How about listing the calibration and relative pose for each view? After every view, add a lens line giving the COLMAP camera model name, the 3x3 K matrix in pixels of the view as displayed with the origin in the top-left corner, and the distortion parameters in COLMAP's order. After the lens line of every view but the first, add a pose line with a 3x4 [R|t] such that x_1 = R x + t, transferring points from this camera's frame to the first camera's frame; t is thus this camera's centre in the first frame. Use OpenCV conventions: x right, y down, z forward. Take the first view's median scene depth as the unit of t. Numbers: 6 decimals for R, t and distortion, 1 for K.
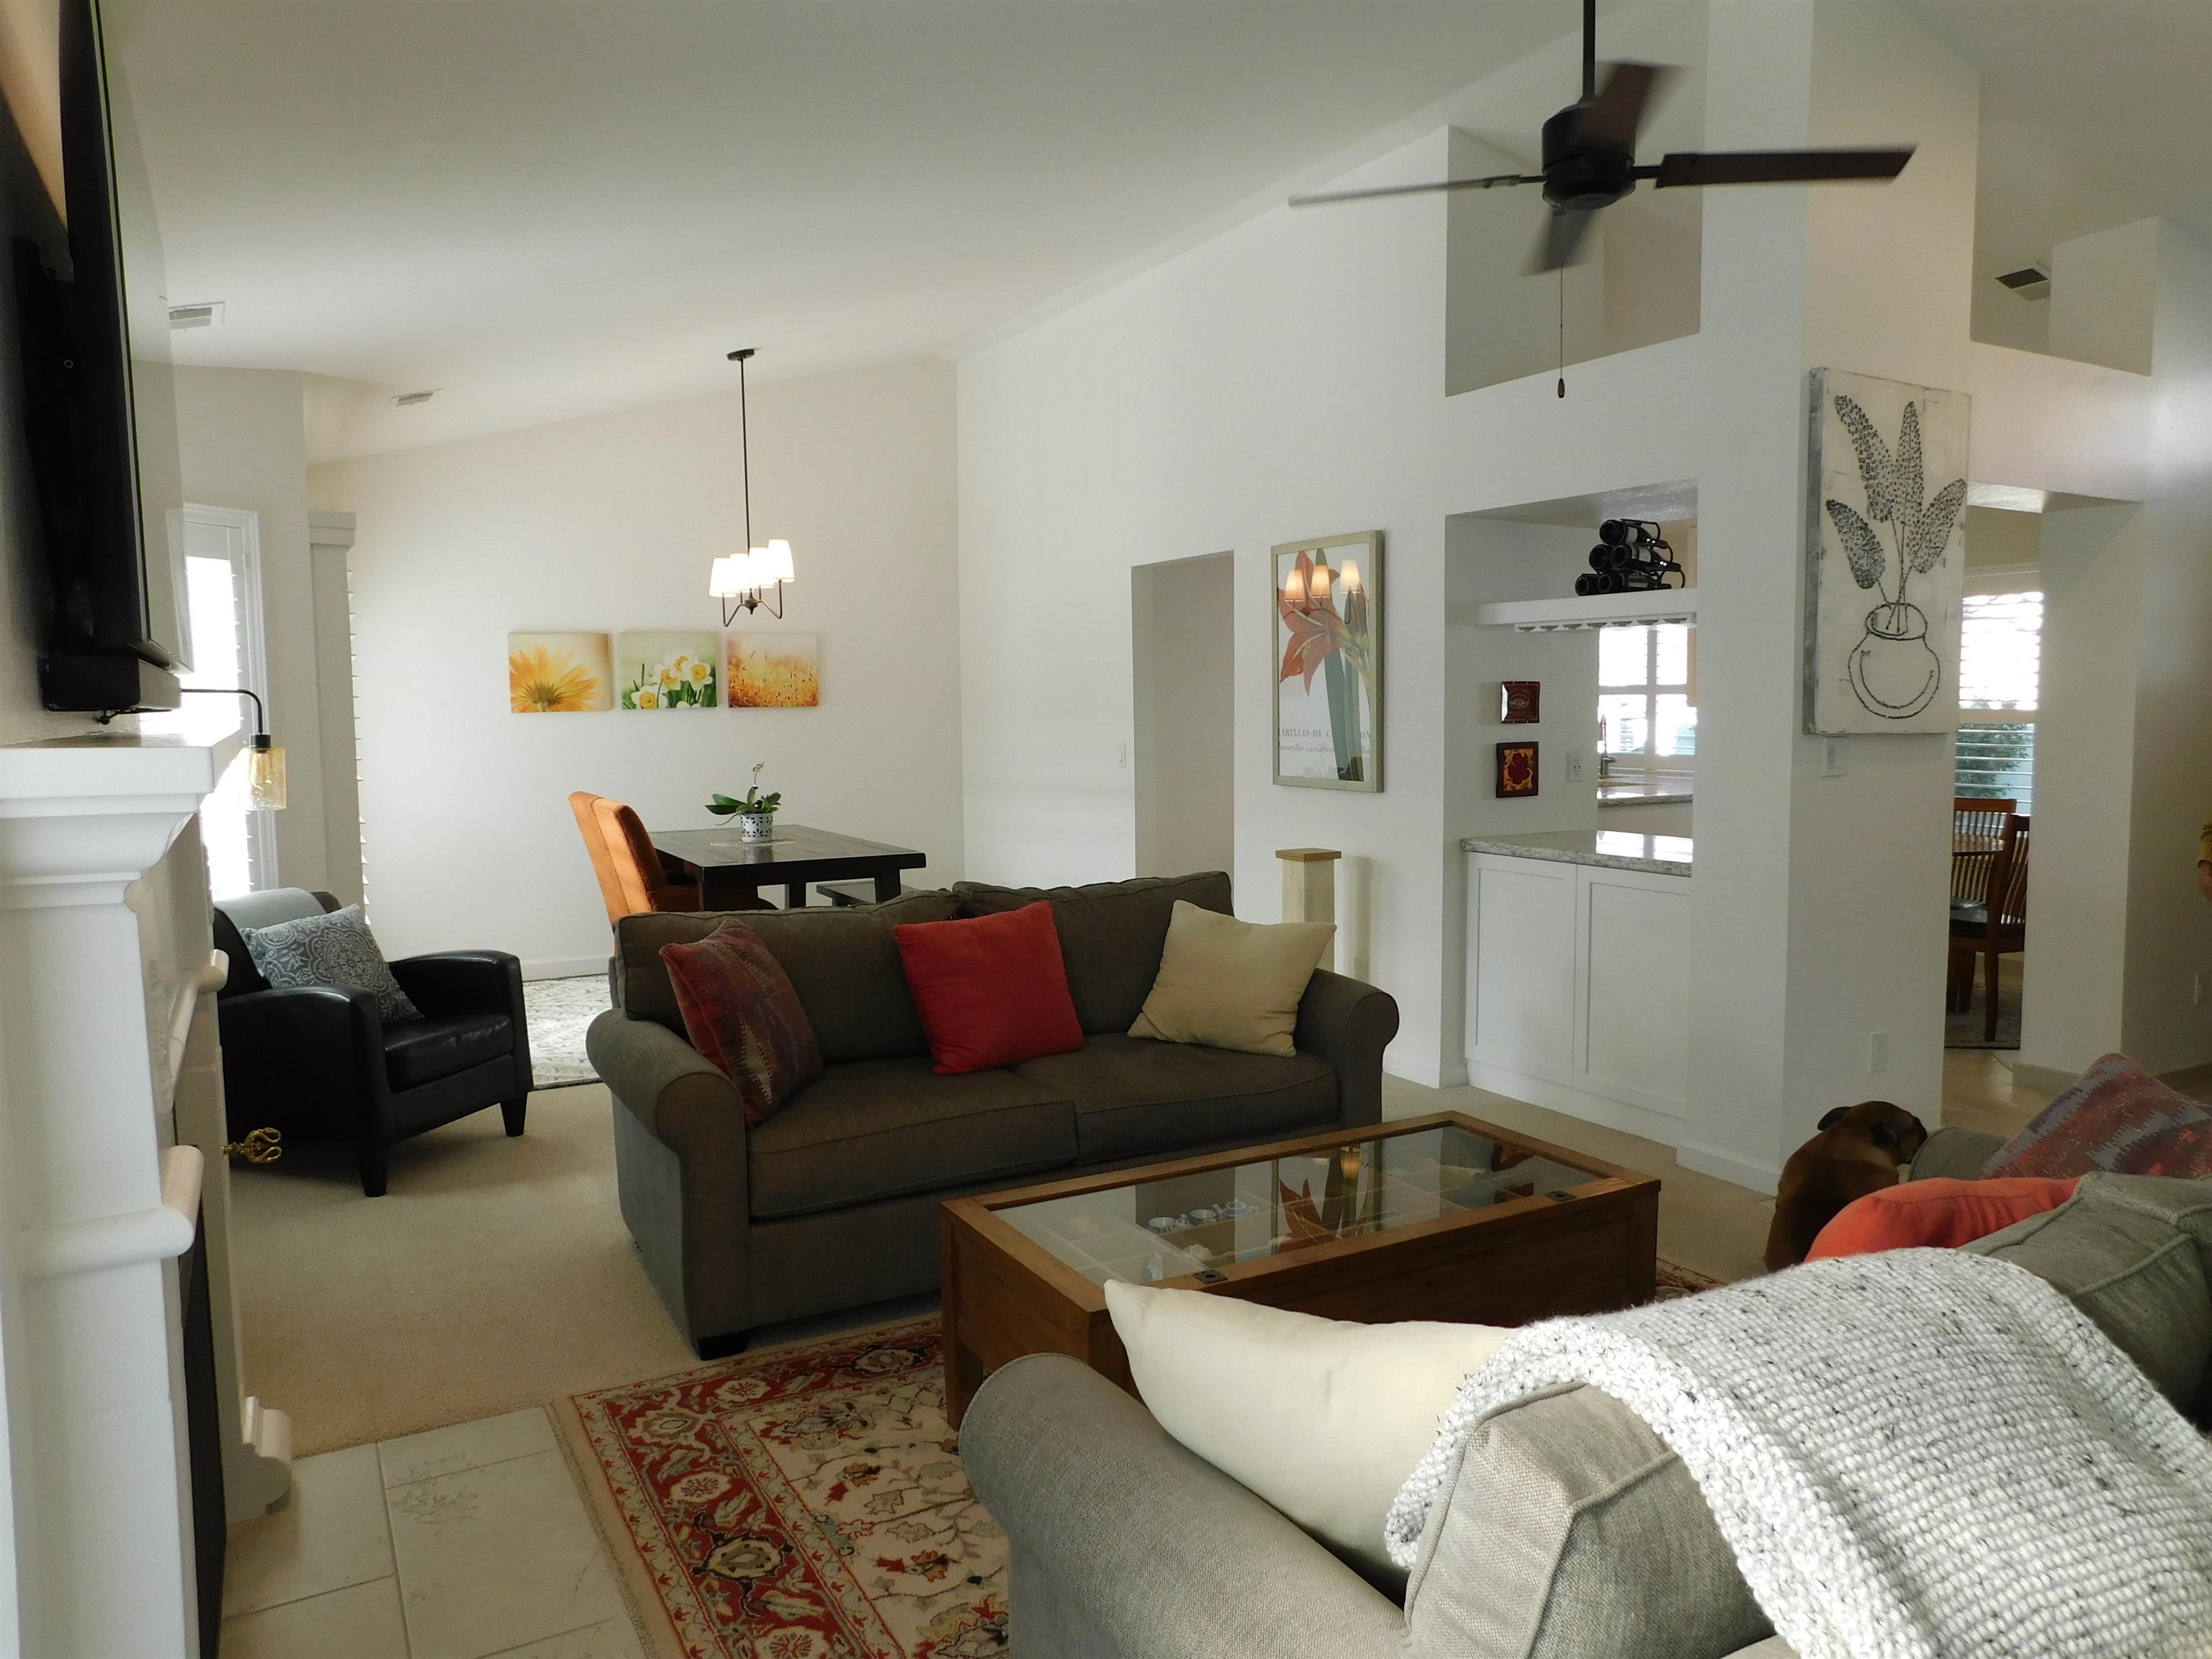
lens RADIAL K [[1527.2, 0, 1106.9], [0, 1527.2, 832.7], [0, 0, 1]] dist [-0.012384, 0.005638]
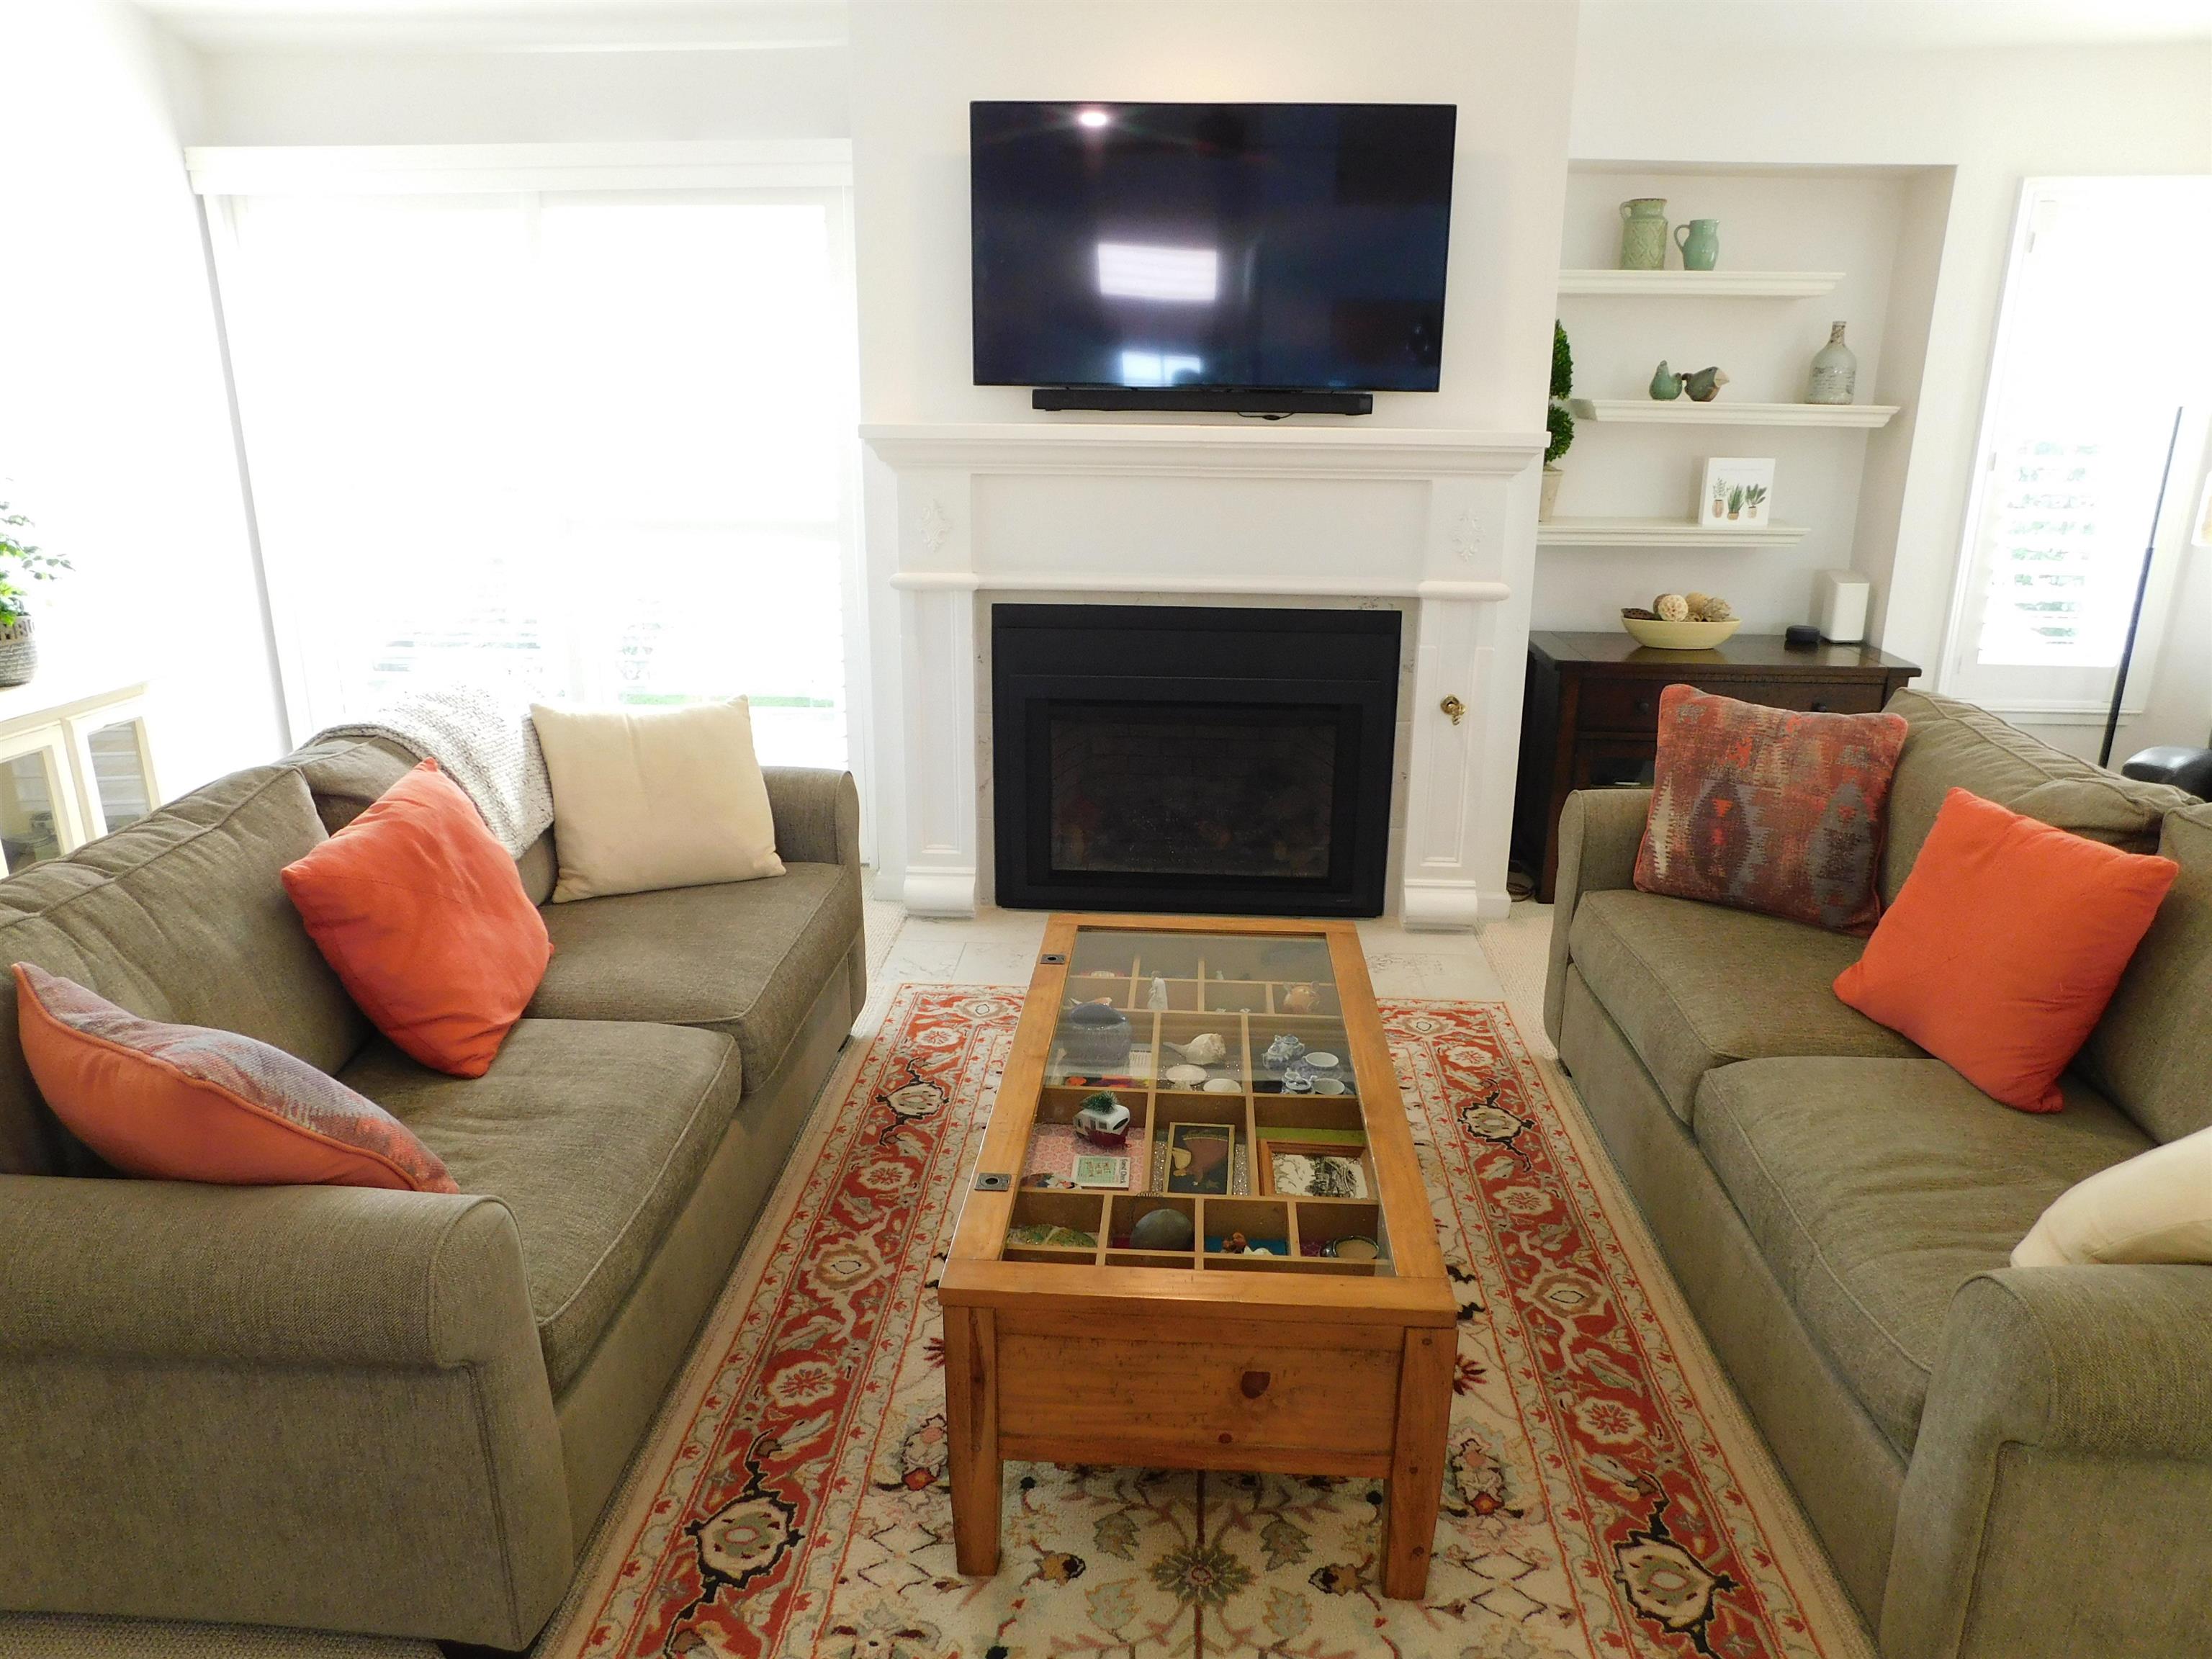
lens RADIAL K [[1461.7, 0, 1103.8], [0, 1461.7, 834.7], [0, 0, 1]] dist [-0.064212, 0.047225]
pose [[-0.533747, 0.254024, -0.806589, 0.729568], [-0.079097, 0.934638, 0.346692, -0.135925], [0.841937, 0.248844, -0.478768, 1.256610]]
